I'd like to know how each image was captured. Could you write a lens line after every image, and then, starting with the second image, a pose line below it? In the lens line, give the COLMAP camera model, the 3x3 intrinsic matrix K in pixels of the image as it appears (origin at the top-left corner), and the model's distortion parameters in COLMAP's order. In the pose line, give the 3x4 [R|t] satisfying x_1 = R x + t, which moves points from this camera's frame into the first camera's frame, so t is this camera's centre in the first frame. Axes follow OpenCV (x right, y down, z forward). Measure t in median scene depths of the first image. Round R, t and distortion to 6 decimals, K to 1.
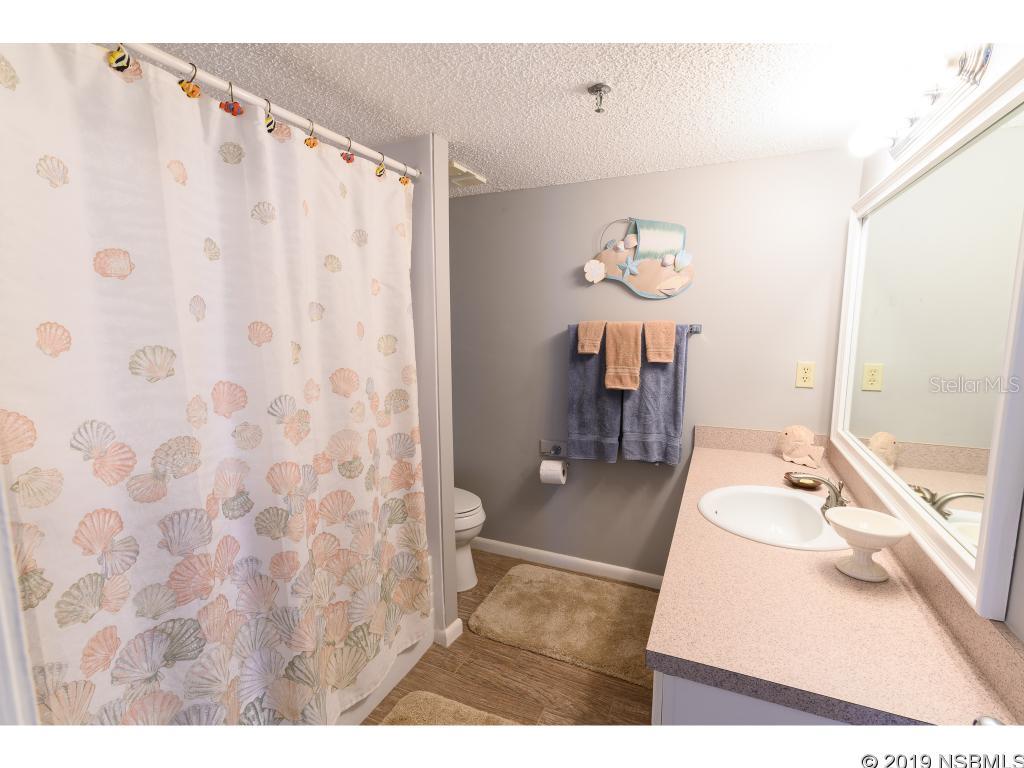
lens RADIAL K [[464.7, 0, 519.7], [0, 464.7, 379.0], [0, 0, 1]] dist [0.001138, -0.000641]
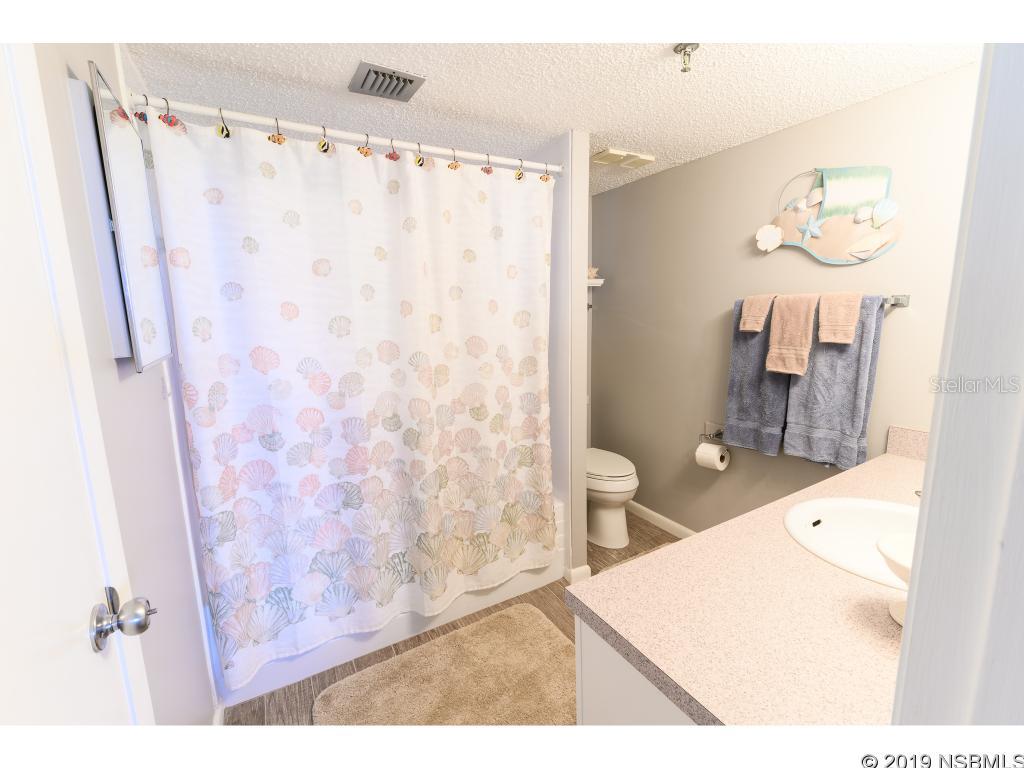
lens RADIAL K [[447.8, 0, 519.4], [0, 447.8, 379.3], [0, 0, 1]] dist [0.001192, -0.000609]
pose [[0.811259, 0.078744, -0.579360, 0.383204], [-0.054384, 0.996756, 0.059322, 0.014068], [0.582152, -0.016618, 0.812910, 0.037656]]
